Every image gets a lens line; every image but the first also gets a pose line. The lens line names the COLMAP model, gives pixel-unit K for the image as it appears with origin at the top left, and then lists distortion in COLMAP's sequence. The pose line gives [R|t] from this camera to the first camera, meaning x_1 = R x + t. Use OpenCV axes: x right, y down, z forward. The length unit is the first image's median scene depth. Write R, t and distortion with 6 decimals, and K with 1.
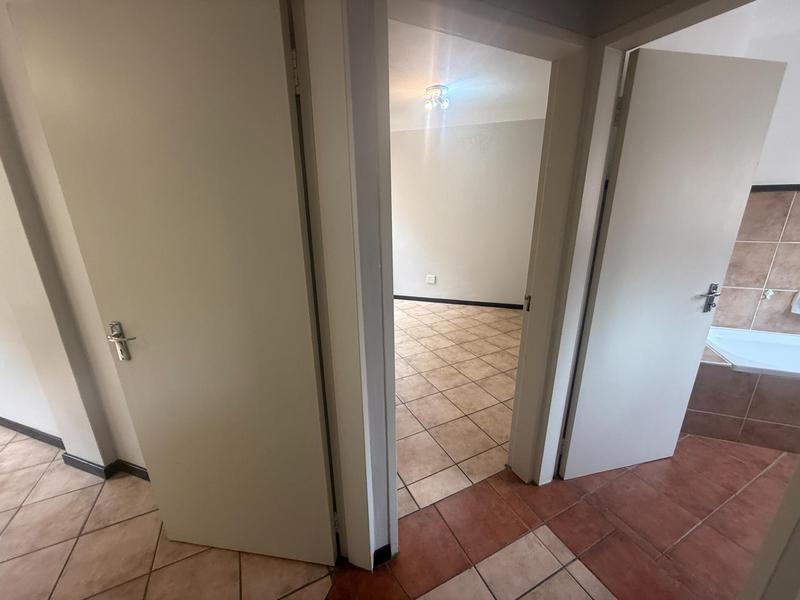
lens RADIAL K [[316.7, 0, 396.0], [0, 316.7, 300.4], [0, 0, 1]] dist [-0.002250, 0.000588]
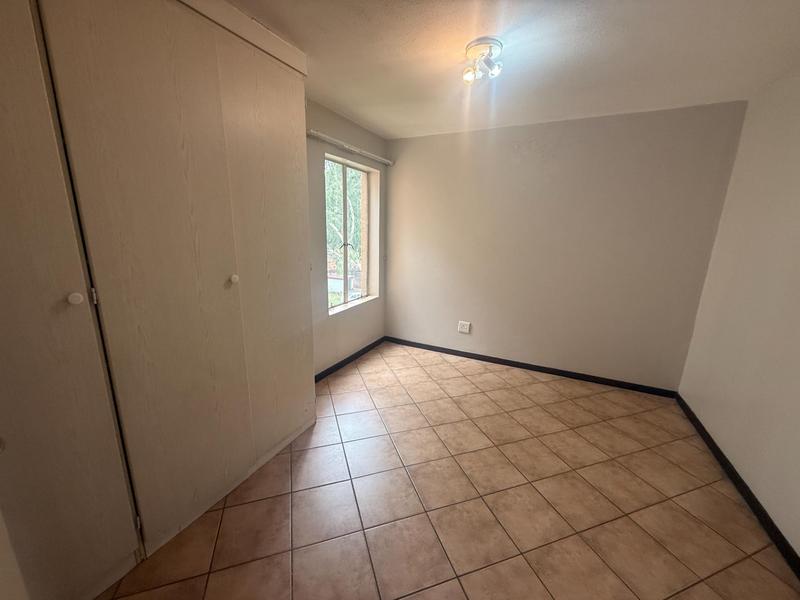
lens RADIAL K [[316.7, 0, 397.4], [0, 316.7, 300.2], [0, 0, 1]] dist [-0.002250, 0.000588]
pose [[0.990415, 0.065840, -0.121418, 0.053301], [-0.074128, 0.995125, -0.065051, -0.092116], [0.116543, 0.073428, 0.990468, 0.306925]]
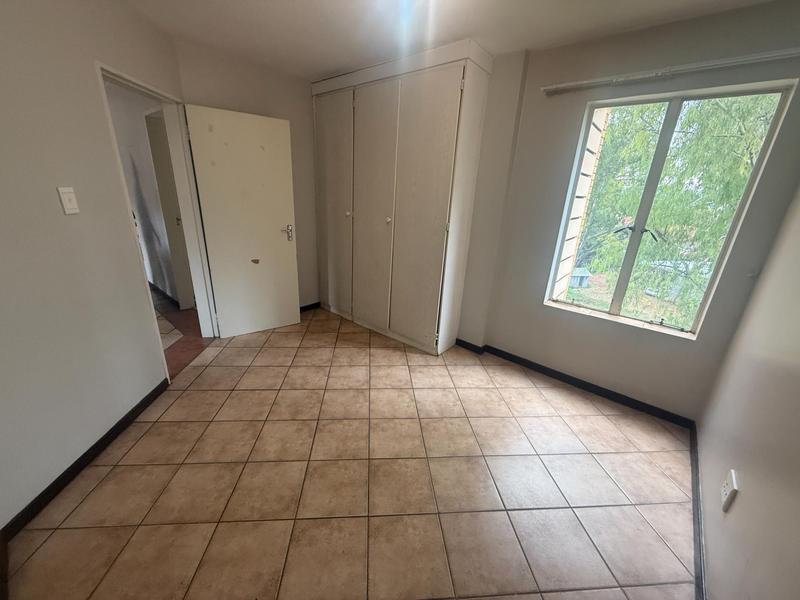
lens RADIAL K [[316.7, 0, 397.5], [0, 316.7, 299.9], [0, 0, 1]] dist [-0.002250, 0.000588]
pose [[-0.367797, 0.299832, -0.880242, 0.531042], [-0.309182, 0.853309, 0.419845, -0.303300], [0.877002, 0.426573, -0.221142, 0.991499]]
